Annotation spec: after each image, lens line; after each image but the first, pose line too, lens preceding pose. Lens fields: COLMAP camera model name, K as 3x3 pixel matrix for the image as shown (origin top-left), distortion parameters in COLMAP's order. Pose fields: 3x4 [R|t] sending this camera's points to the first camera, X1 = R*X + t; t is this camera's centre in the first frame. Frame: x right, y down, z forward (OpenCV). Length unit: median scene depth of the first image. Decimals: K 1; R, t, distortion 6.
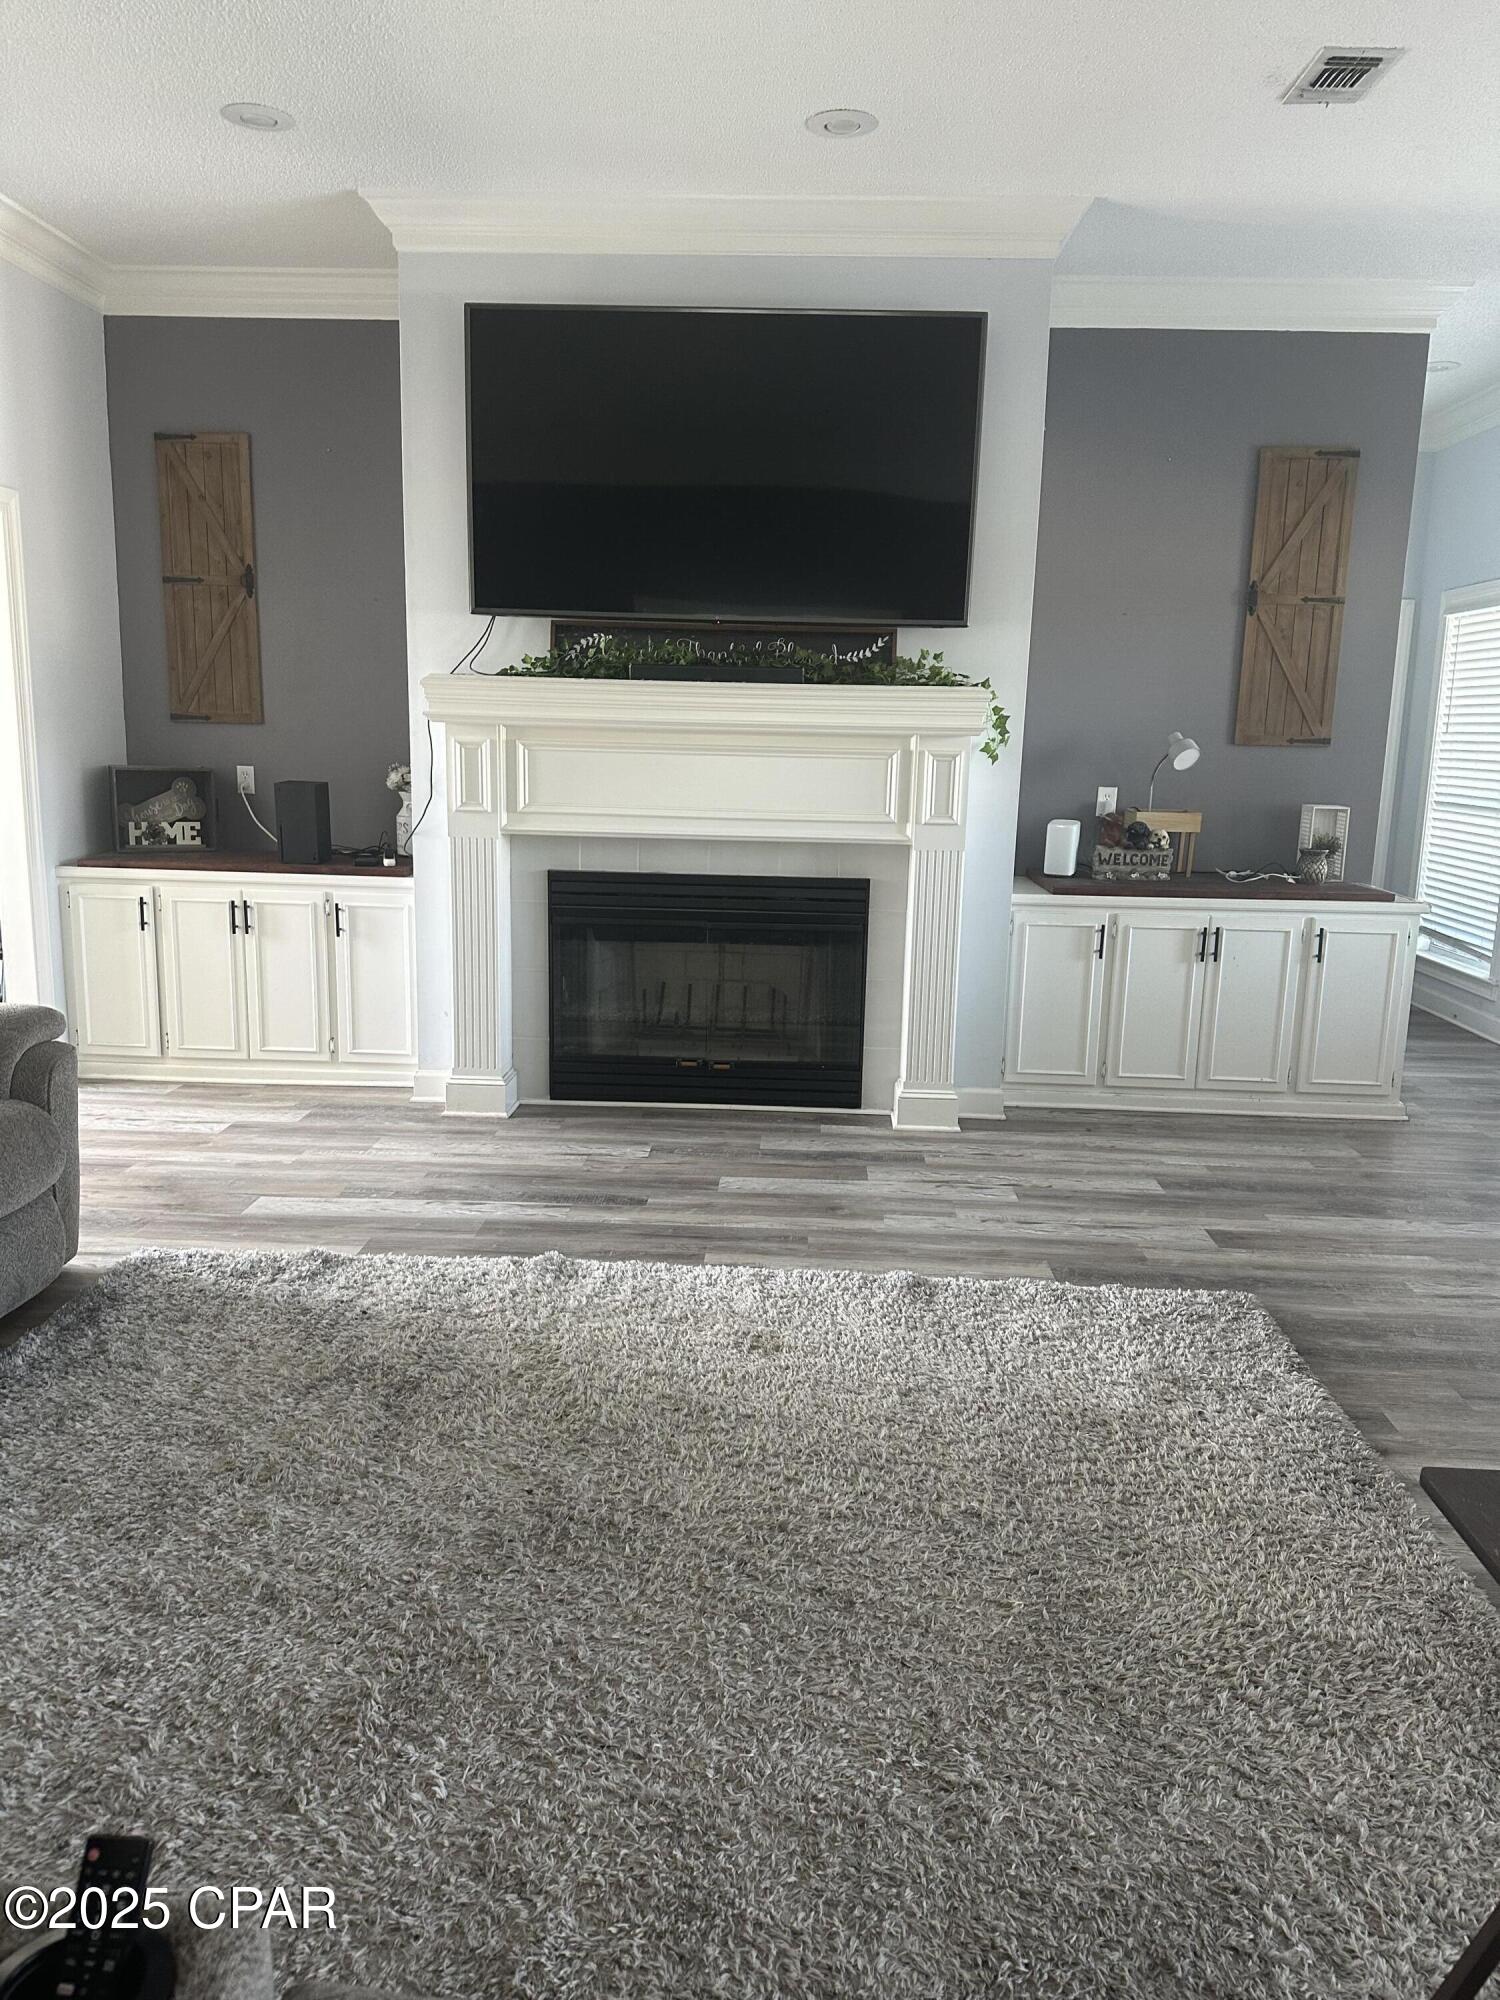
lens RADIAL K [[1420.4, 0, 758.8], [0, 1420.4, 982.8], [0, 0, 1]] dist [0.062586, -0.036392]
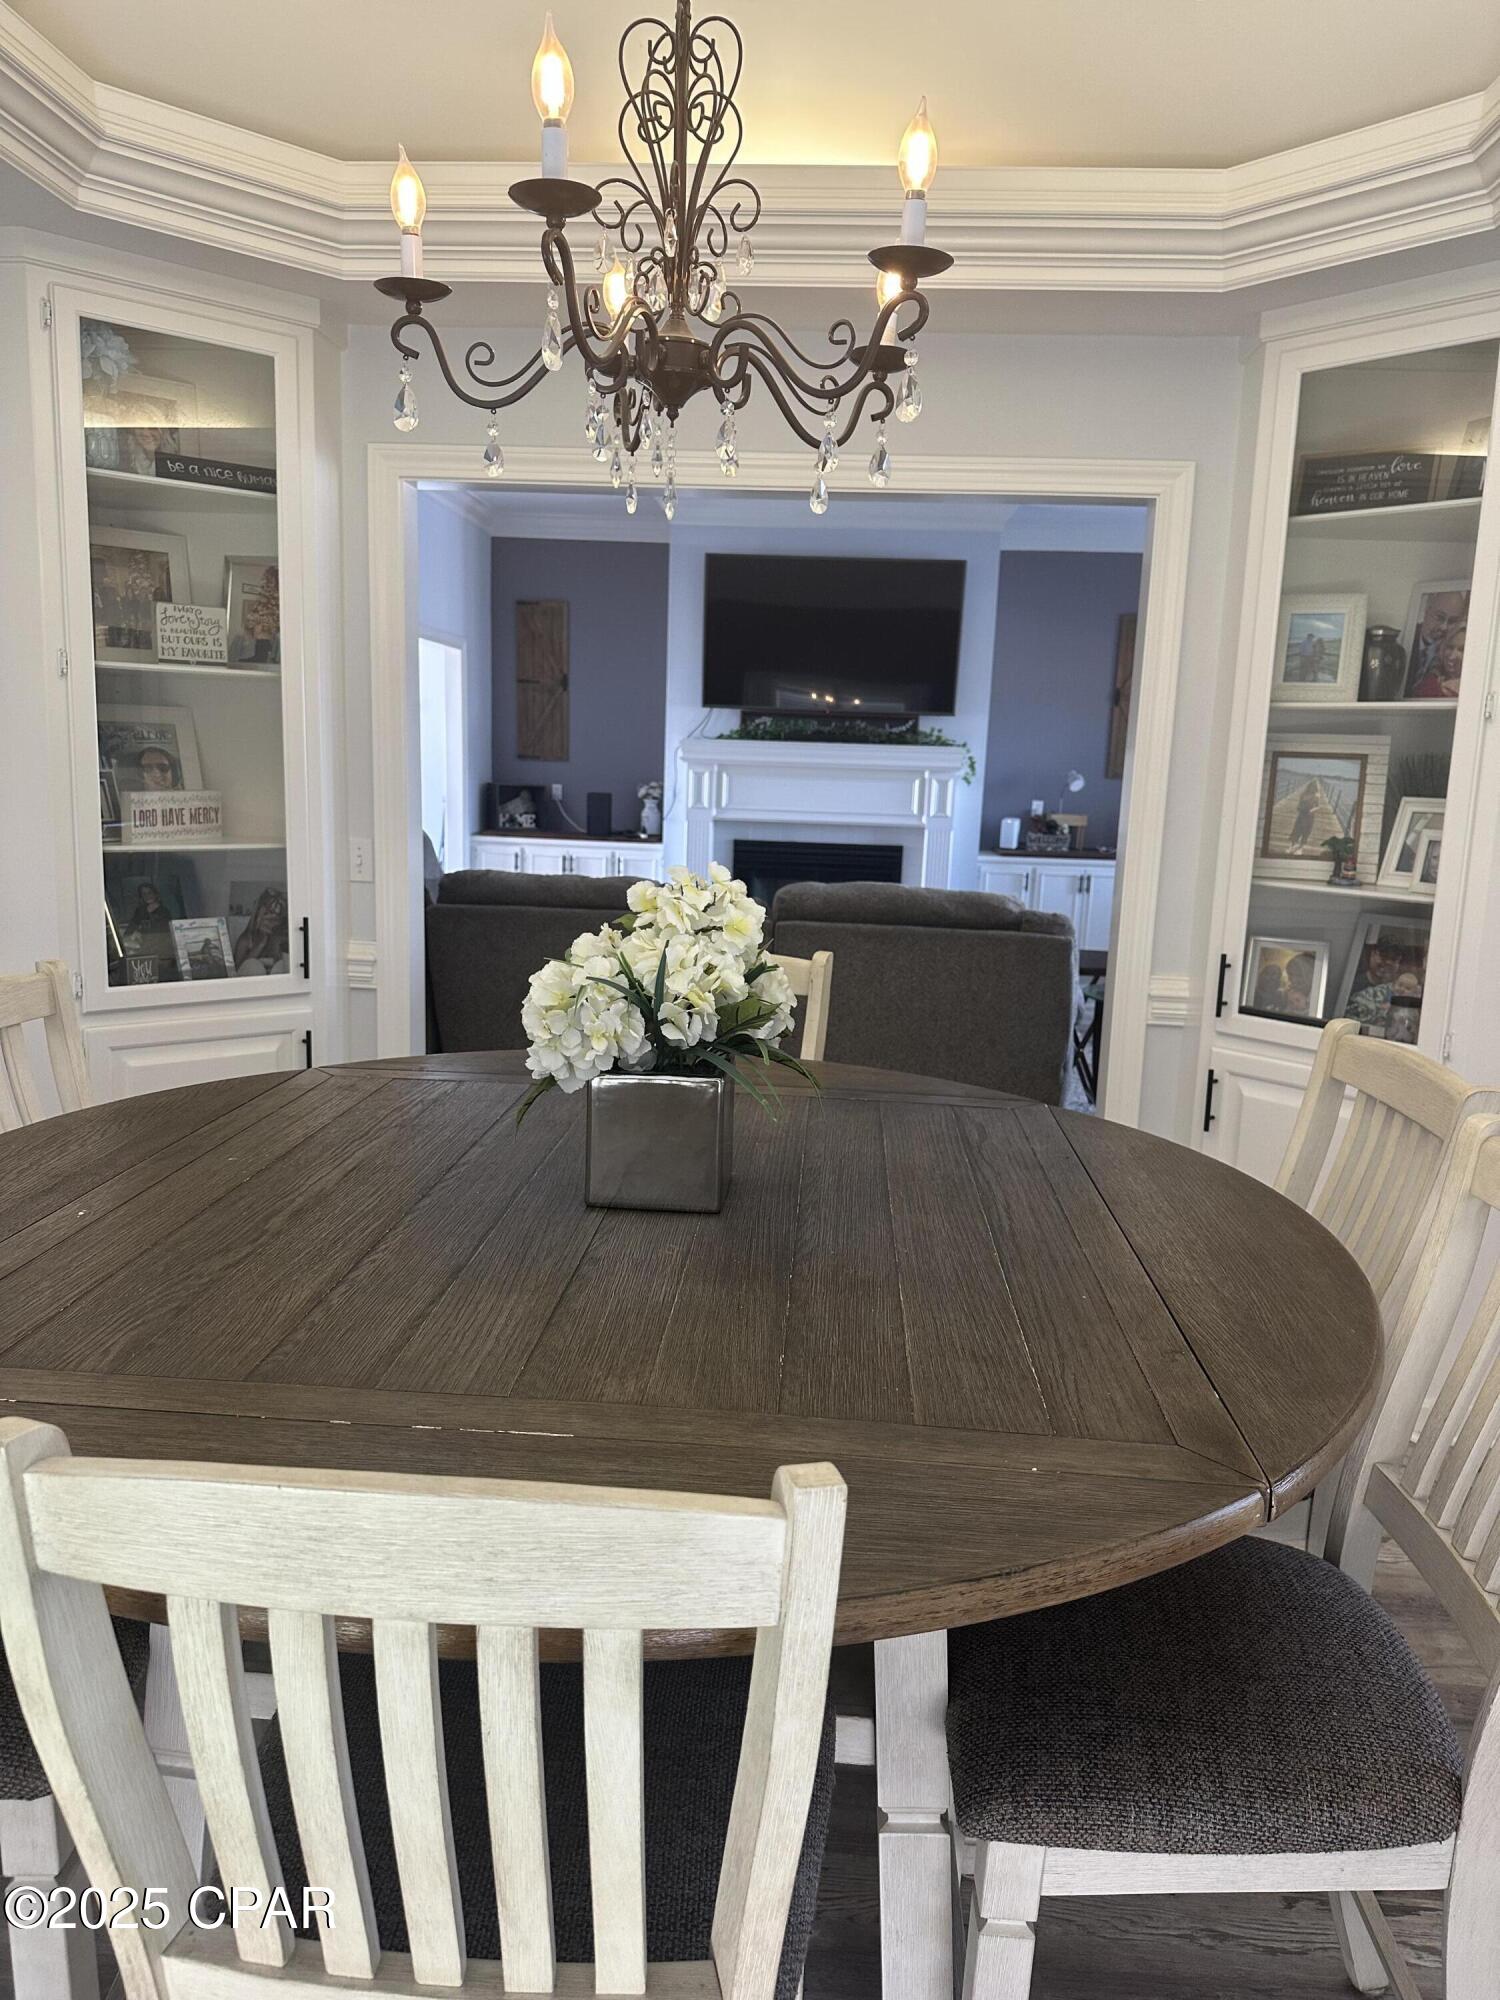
lens RADIAL K [[1420.4, 0, 745.8], [0, 1420.4, 1020.0], [0, 0, 1]] dist [0.062586, -0.036392]
pose [[0.999044, 0.018456, -0.039634, -0.052333], [-0.018234, 0.999816, 0.005932, 0.151601], [0.039736, -0.005203, 0.999197, -0.909360]]
